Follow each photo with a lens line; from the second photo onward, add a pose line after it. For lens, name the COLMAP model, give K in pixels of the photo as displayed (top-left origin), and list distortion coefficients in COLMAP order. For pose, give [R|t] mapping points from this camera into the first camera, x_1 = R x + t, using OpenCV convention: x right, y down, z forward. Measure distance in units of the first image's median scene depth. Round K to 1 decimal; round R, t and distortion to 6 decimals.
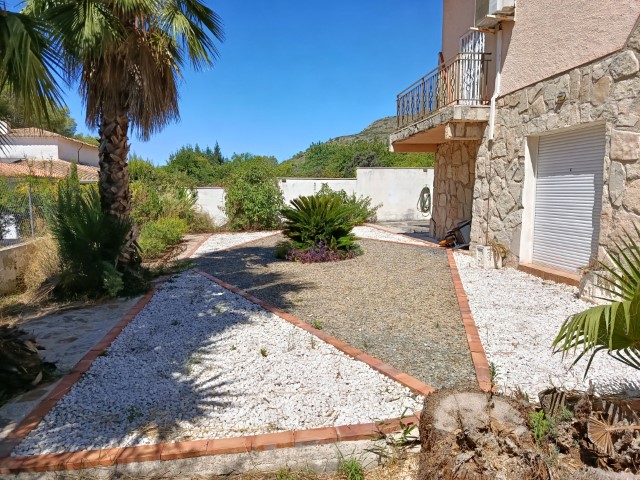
lens RADIAL K [[439.7, 0, 317.4], [0, 439.7, 239.4], [0, 0, 1]] dist [0.091671, -0.114818]
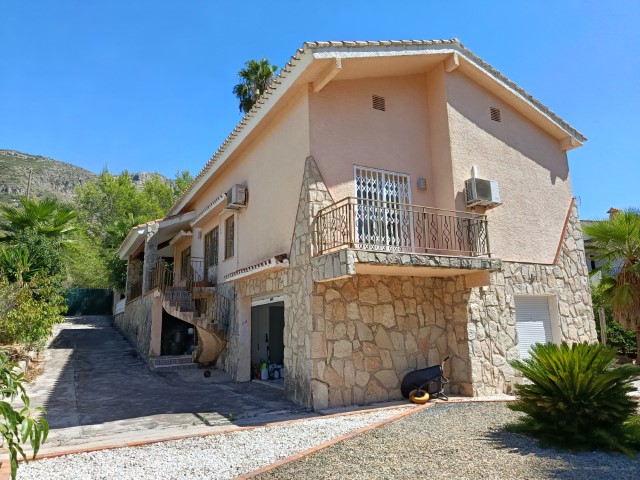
lens RADIAL K [[439.7, 0, 317.4], [0, 439.7, 239.4], [0, 0, 1]] dist [0.091671, -0.114818]
pose [[-0.371773, 0.174704, 0.911736, -0.613462], [0.118555, 0.983025, -0.140022, -0.256211], [-0.920722, 0.056034, -0.386175, 1.973462]]
